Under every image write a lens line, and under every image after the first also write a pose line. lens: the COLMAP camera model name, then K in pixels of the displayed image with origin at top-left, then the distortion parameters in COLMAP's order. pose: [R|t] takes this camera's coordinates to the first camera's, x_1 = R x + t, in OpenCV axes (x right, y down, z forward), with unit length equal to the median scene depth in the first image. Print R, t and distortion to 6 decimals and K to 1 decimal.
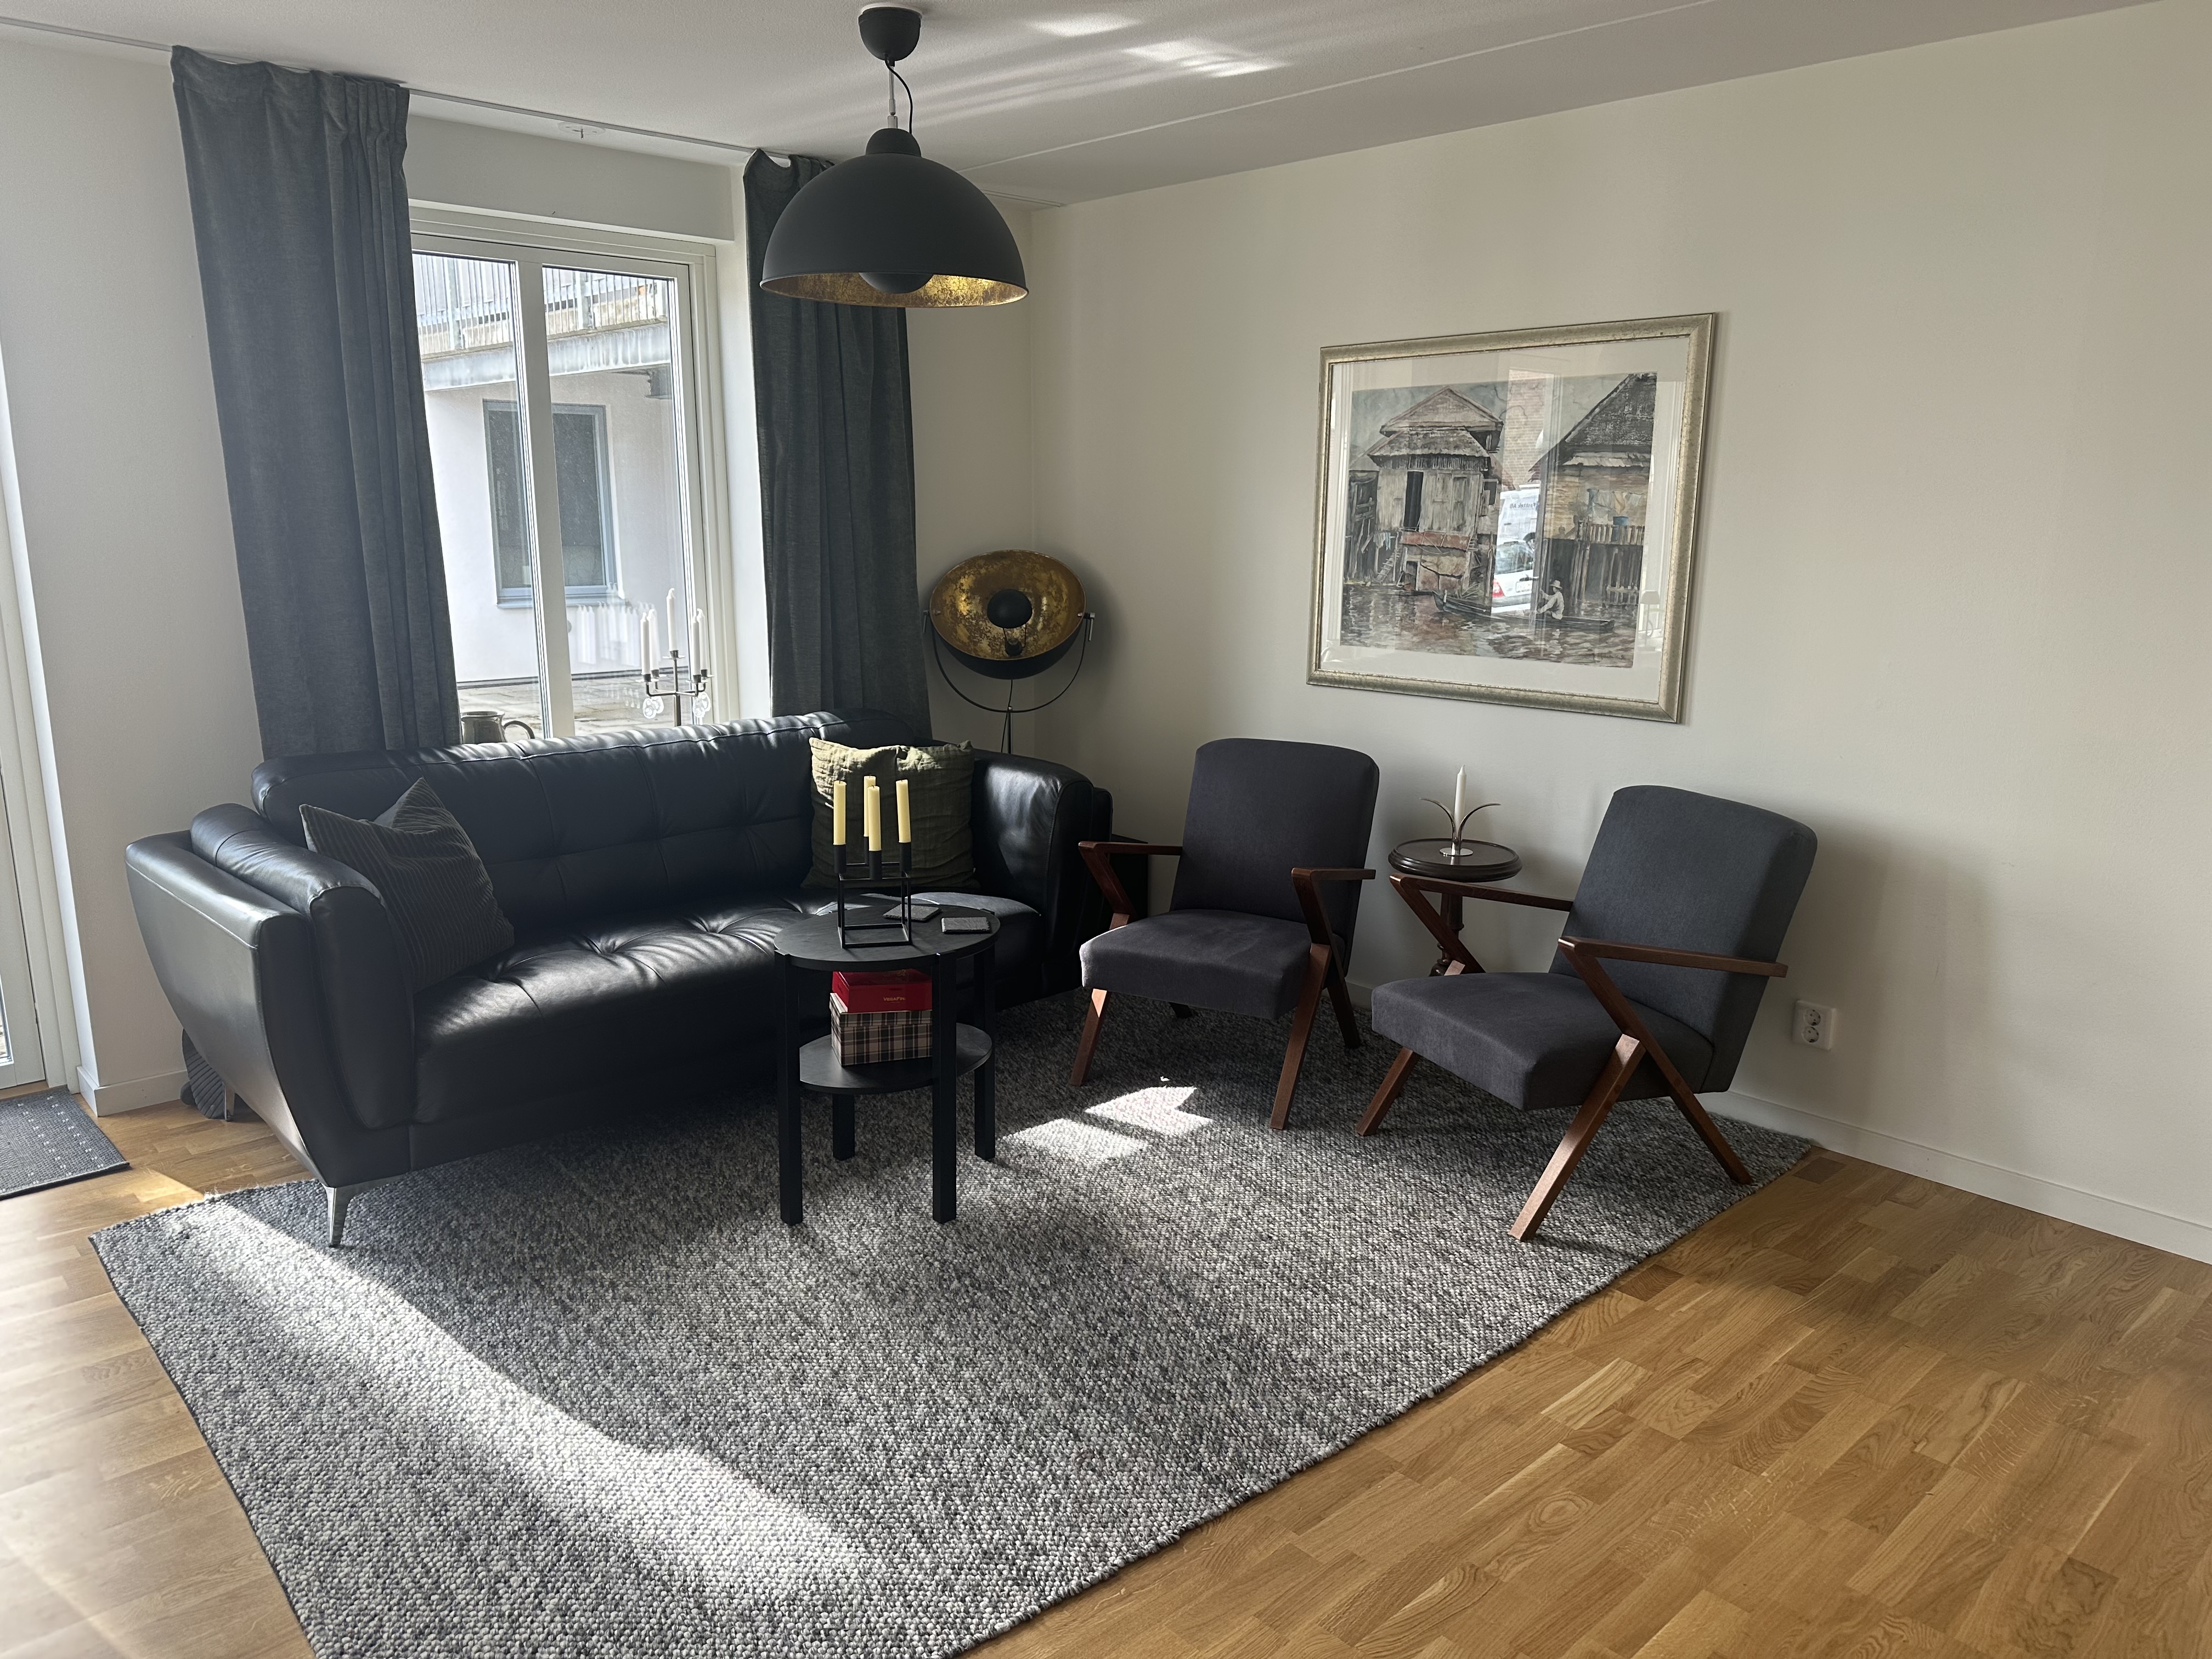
lens RADIAL K [[1587.9, 0, 1094.7], [0, 1587.9, 829.3], [0, 0, 1]] dist [0.022225, -0.028079]
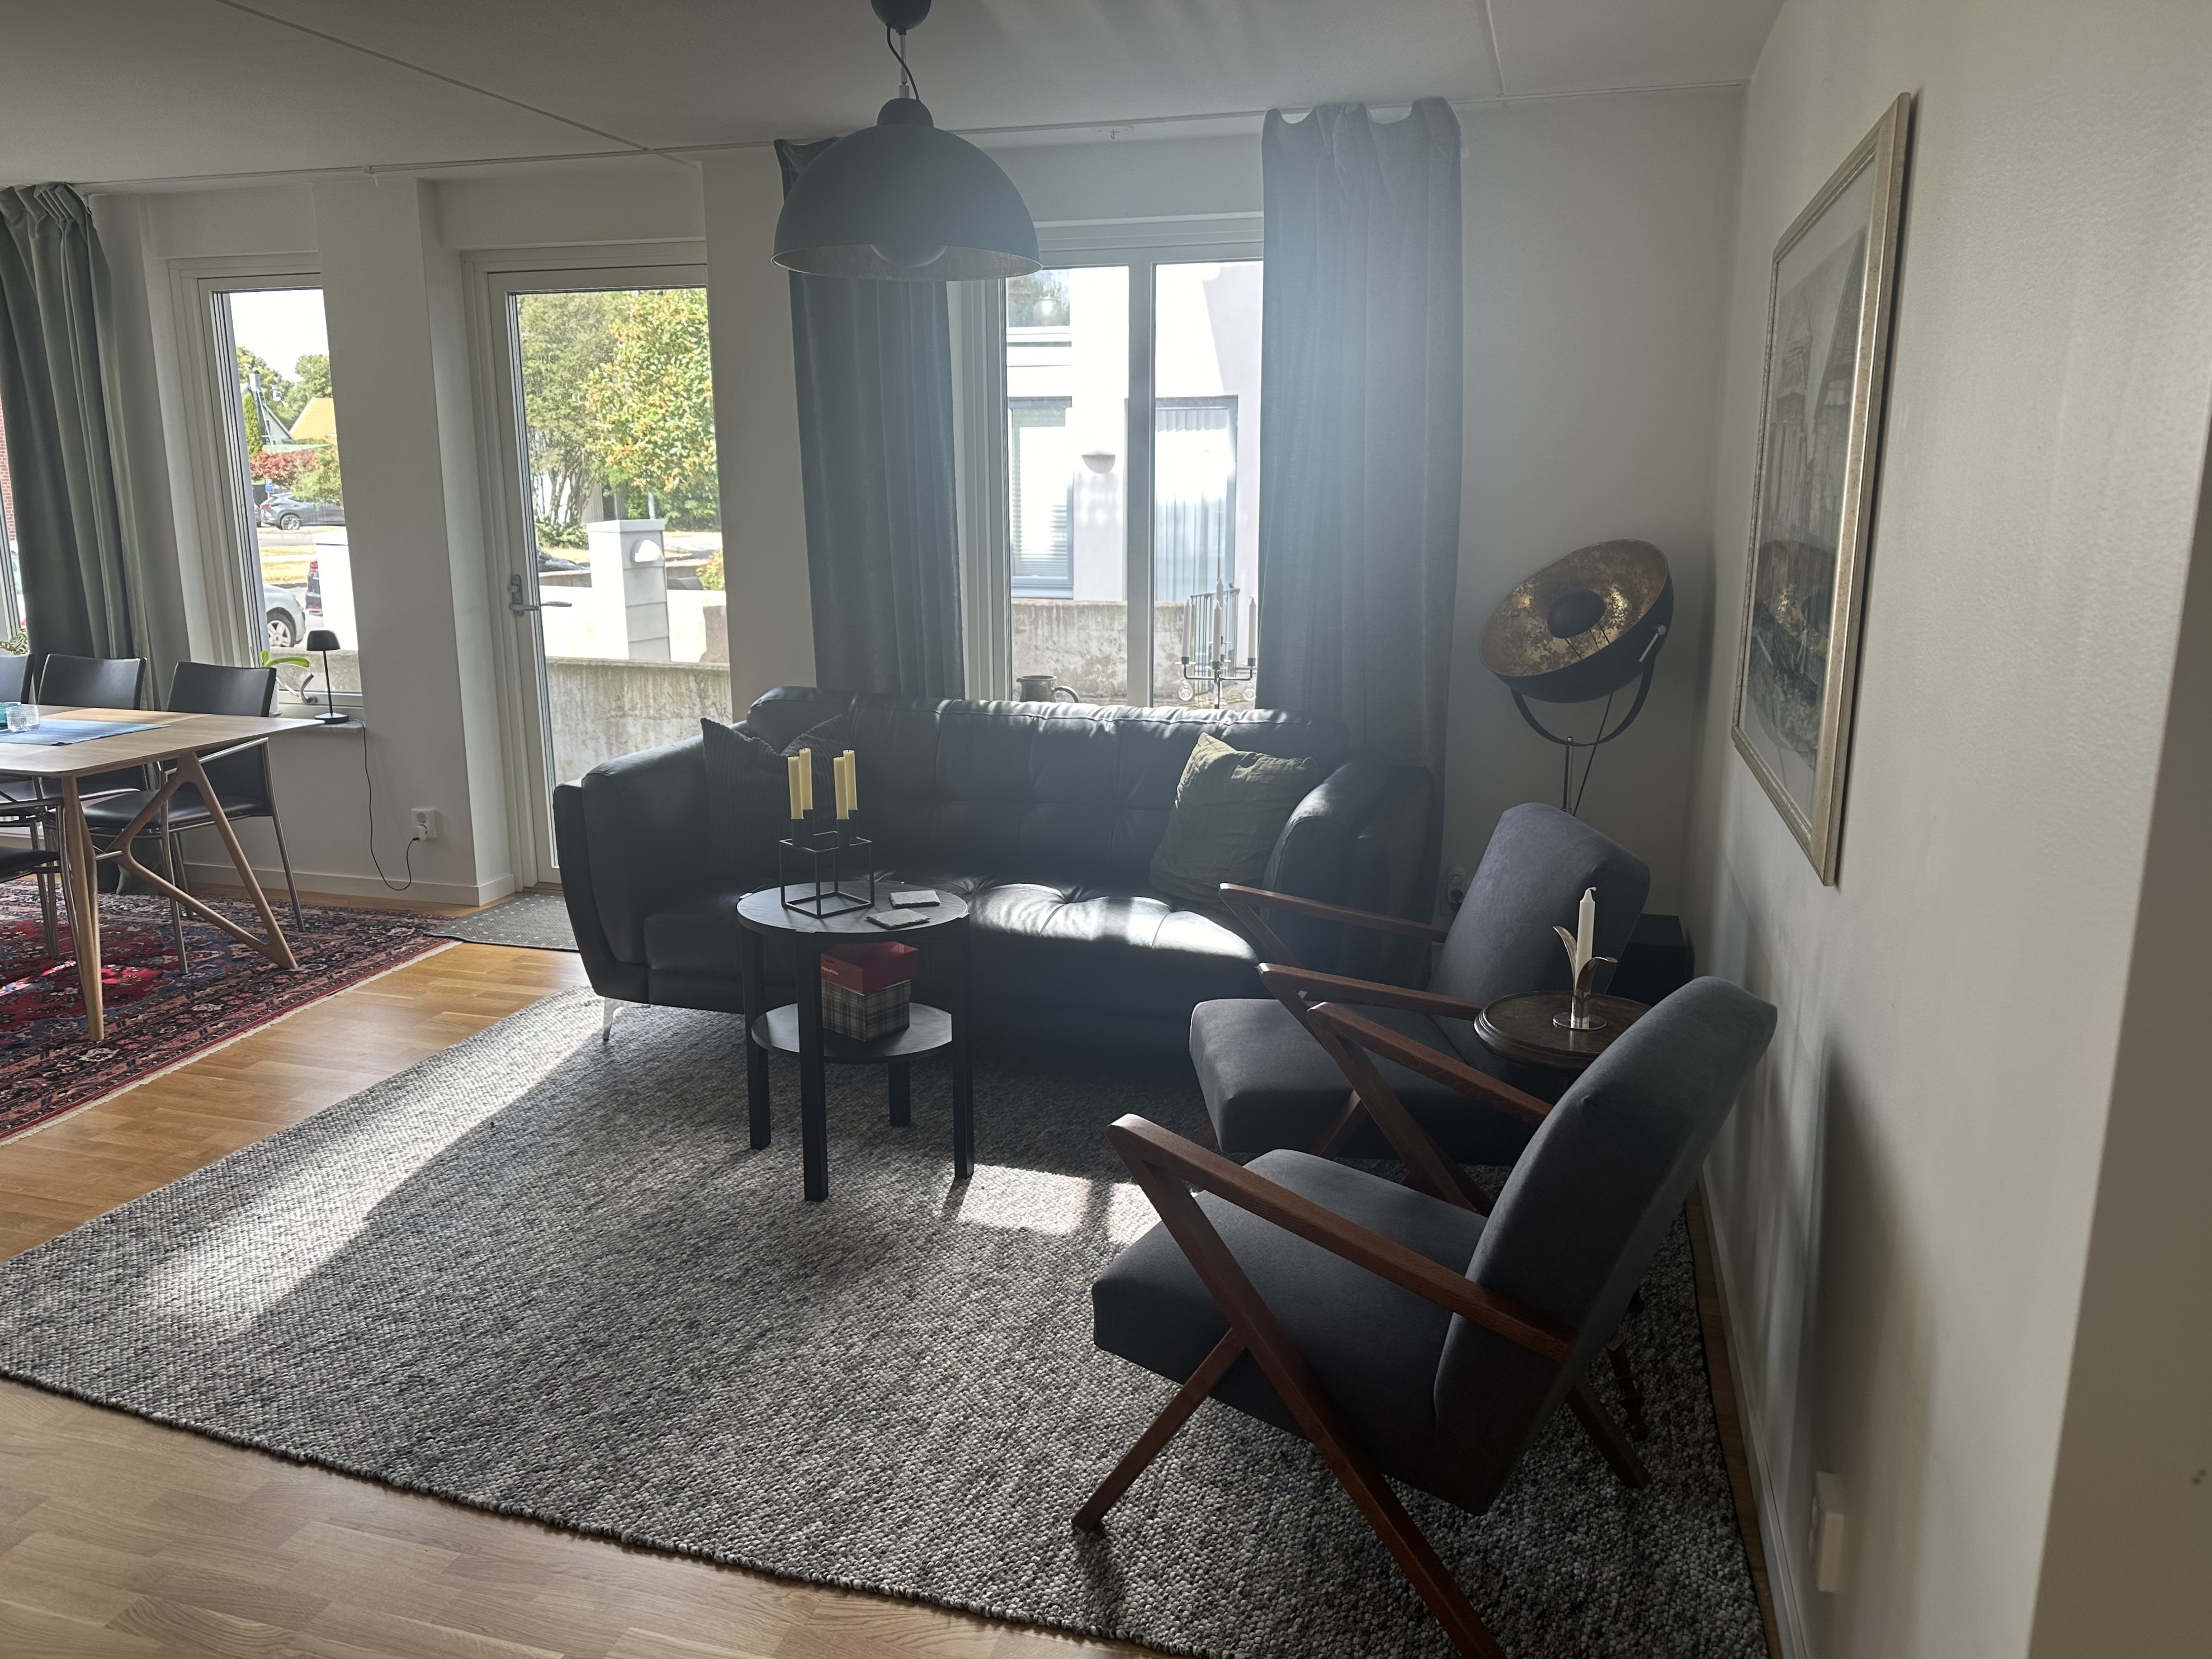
lens RADIAL K [[1587.9, 0, 1094.7], [0, 1587.9, 829.3], [0, 0, 1]] dist [0.022225, -0.028079]
pose [[0.510887, 0.174107, -0.841832, 0.896158], [-0.172468, 0.980124, 0.098042, -0.123606], [0.842169, 0.095100, 0.530761, 0.667573]]
